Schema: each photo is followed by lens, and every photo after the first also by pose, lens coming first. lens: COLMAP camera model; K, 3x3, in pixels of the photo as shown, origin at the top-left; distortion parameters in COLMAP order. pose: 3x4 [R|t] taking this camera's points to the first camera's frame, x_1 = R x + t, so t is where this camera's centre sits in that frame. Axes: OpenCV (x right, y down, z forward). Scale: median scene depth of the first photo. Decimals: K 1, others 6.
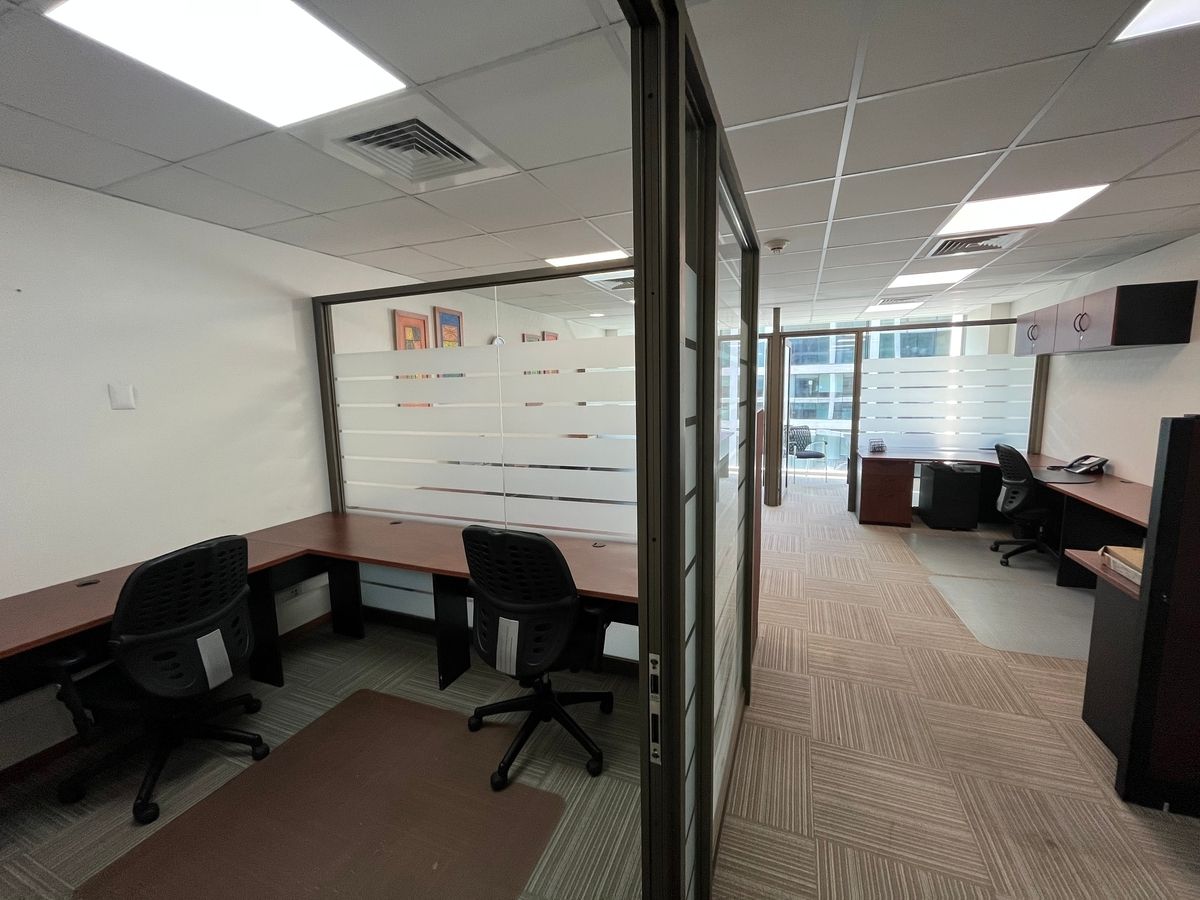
lens RADIAL K [[482.7, 0, 605.7], [0, 482.7, 449.0], [0, 0, 1]] dist [-0.001157, -0.000178]
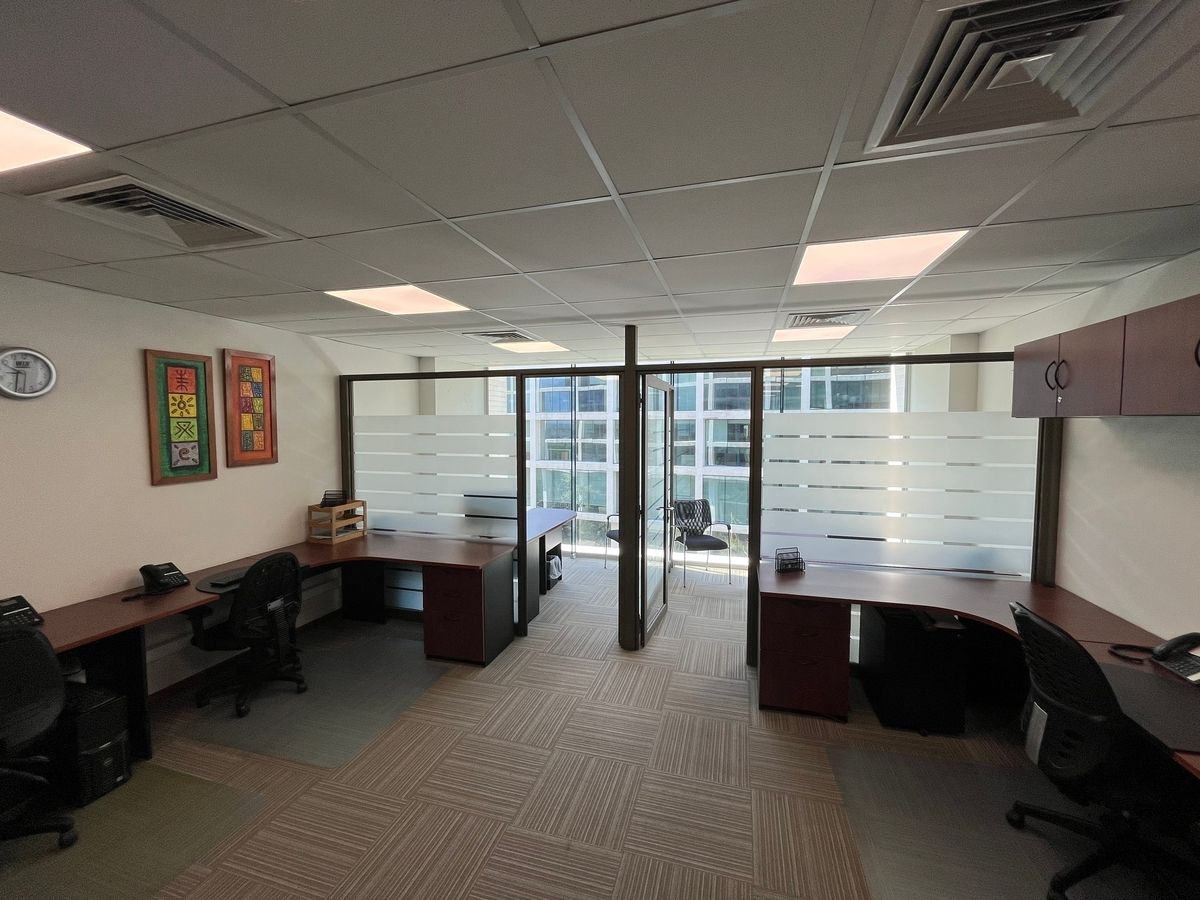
lens RADIAL K [[482.7, 0, 605.0], [0, 482.7, 448.4], [0, 0, 1]] dist [-0.001157, -0.000178]
pose [[0.994450, 0.017385, 0.103768, 0.299556], [-0.009019, 0.996710, -0.080551, -0.100439], [-0.104827, 0.079168, 0.991334, 0.467231]]
